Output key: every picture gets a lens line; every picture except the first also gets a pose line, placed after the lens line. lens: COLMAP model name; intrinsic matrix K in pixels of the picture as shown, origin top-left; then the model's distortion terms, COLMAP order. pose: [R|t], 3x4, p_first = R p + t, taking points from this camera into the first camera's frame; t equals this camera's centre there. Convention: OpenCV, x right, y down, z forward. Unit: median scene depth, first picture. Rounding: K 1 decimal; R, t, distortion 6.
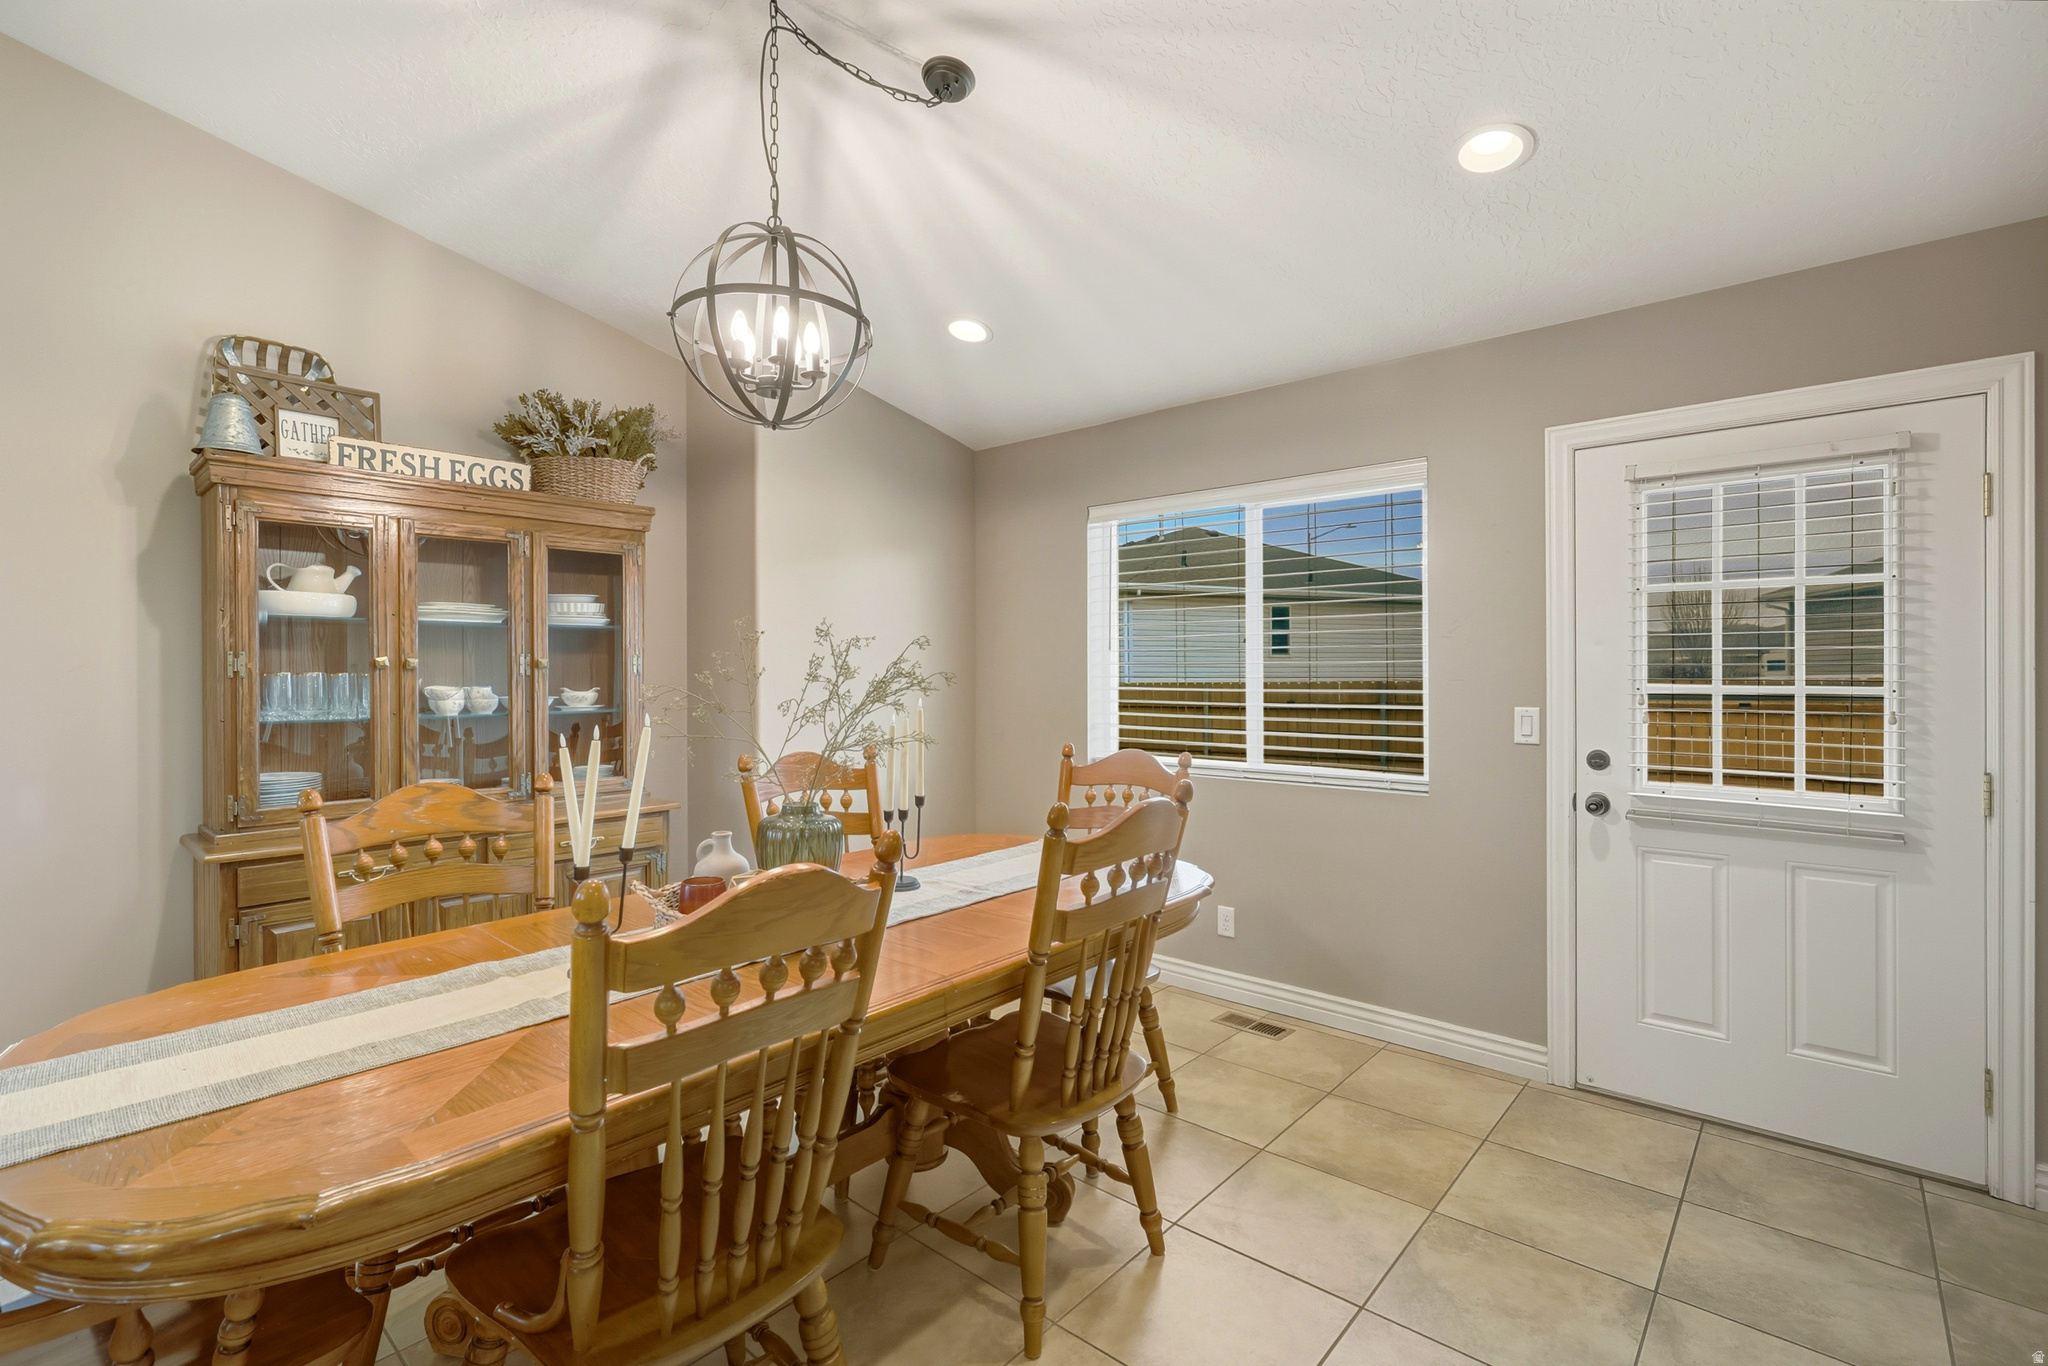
lens RADIAL K [[915.8, 0, 1015.3], [0, 915.8, 670.1], [0, 0, 1]] dist [-0.008399, 0.000647]
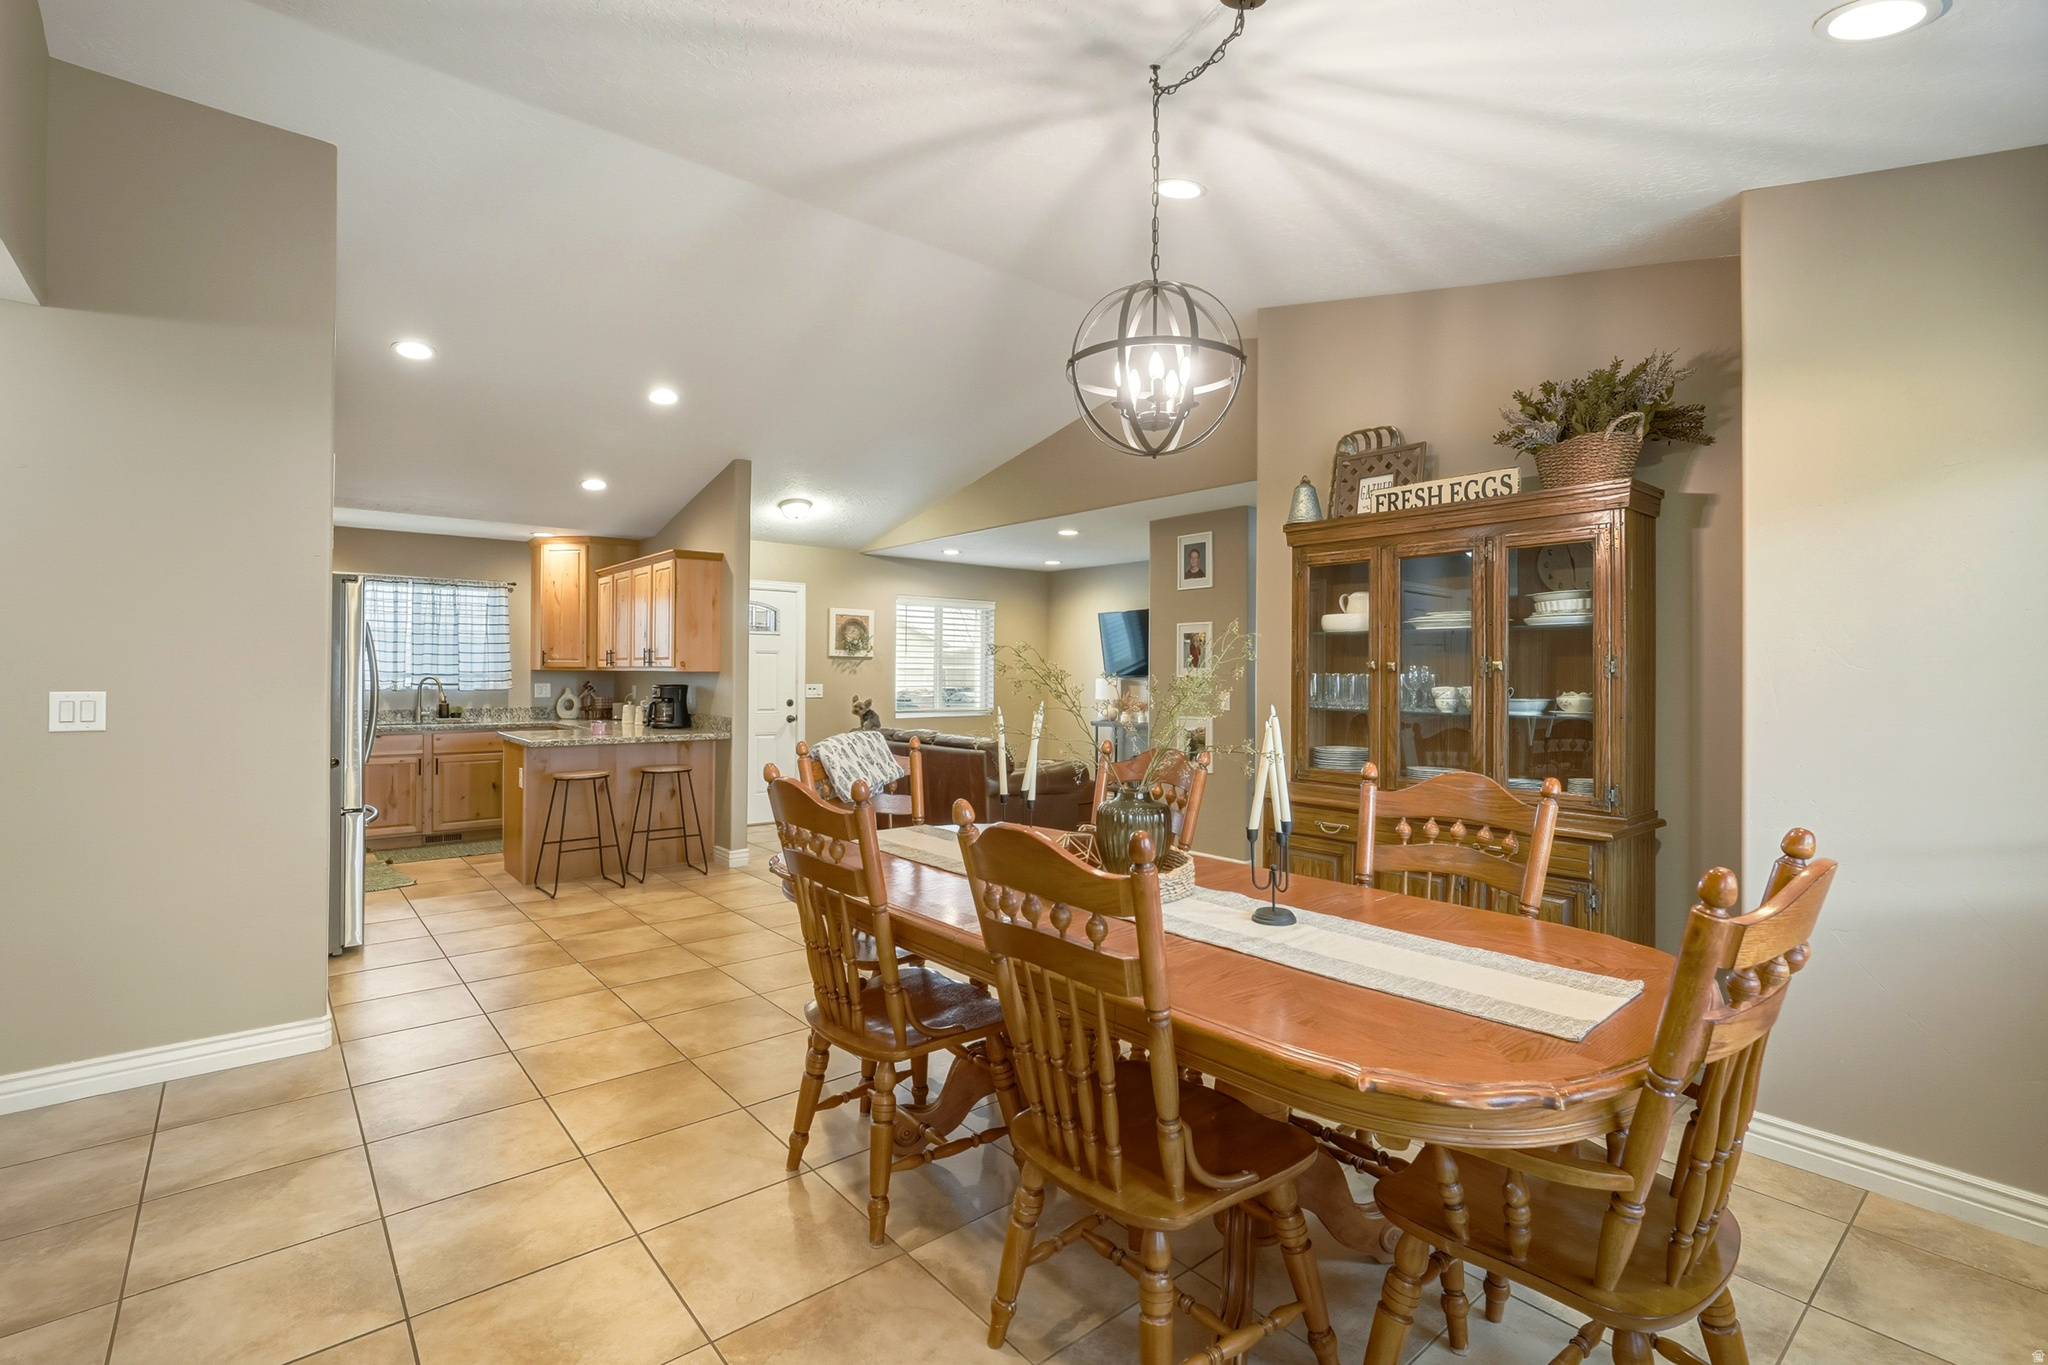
lens RADIAL K [[931.6, 0, 1019.5], [0, 931.6, 672.7], [0, 0, 1]] dist [-0.011743, 0.006089]
pose [[-0.150601, 0.001897, -0.988593, 0.602925], [-0.006100, 0.999977, 0.002848, 0.000393], [0.988576, 0.006459, -0.150586, 0.673840]]
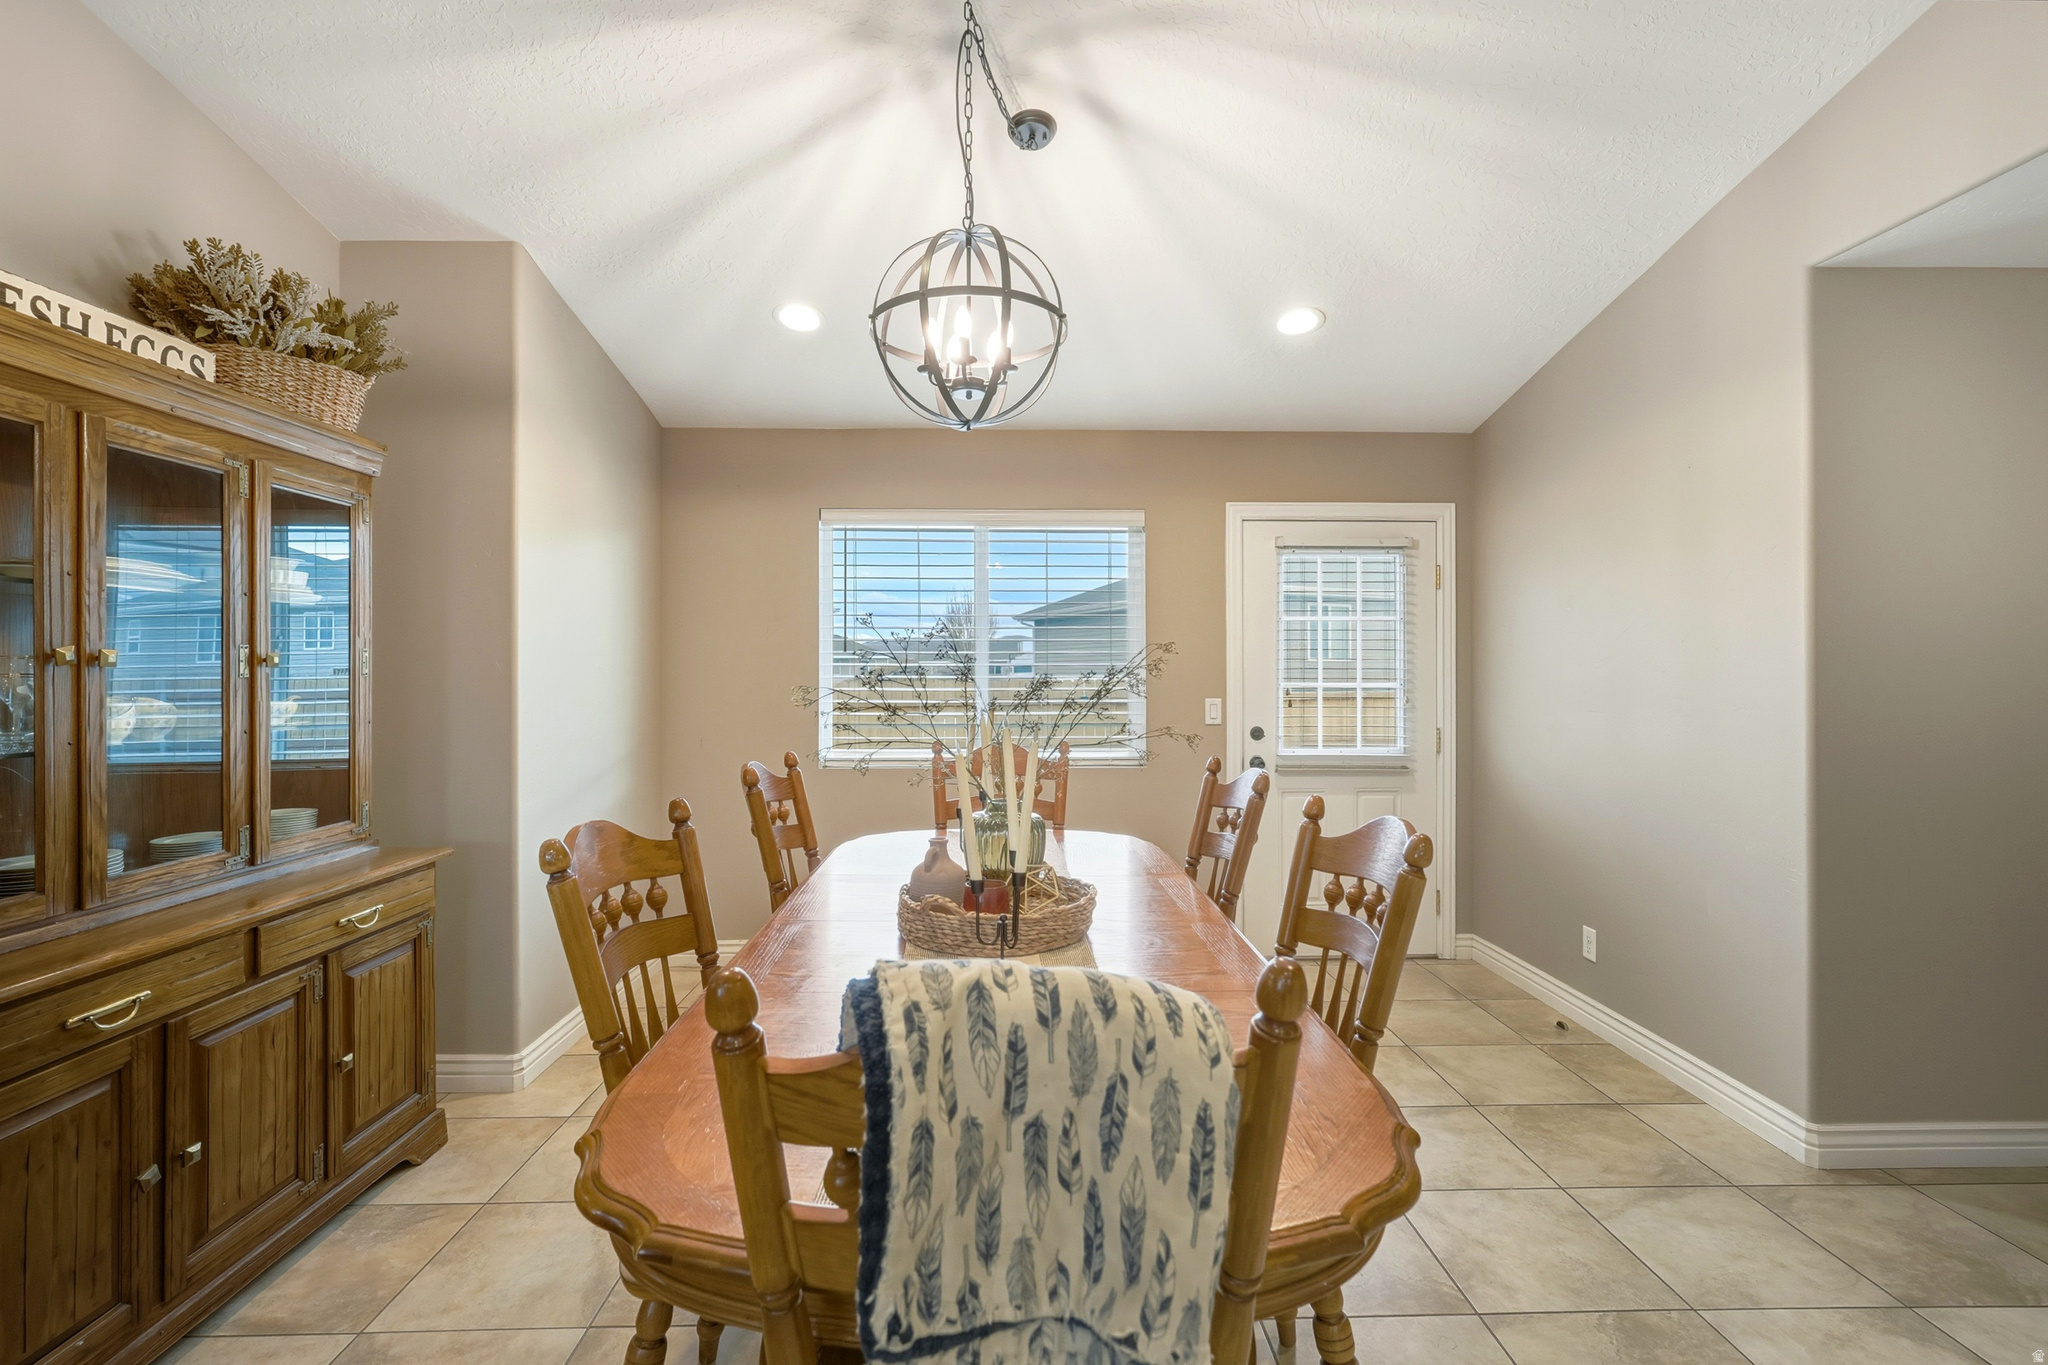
lens RADIAL K [[934.1, 0, 1018.0], [0, 934.1, 670.8], [0, 0, 1]] dist [-0.002583, 0.000232]
pose [[0.733155, 0.003167, 0.680055, -0.615122], [0.001115, 0.999982, -0.005859, 0.005543], [-0.680061, 0.005054, 0.733138, 0.141170]]
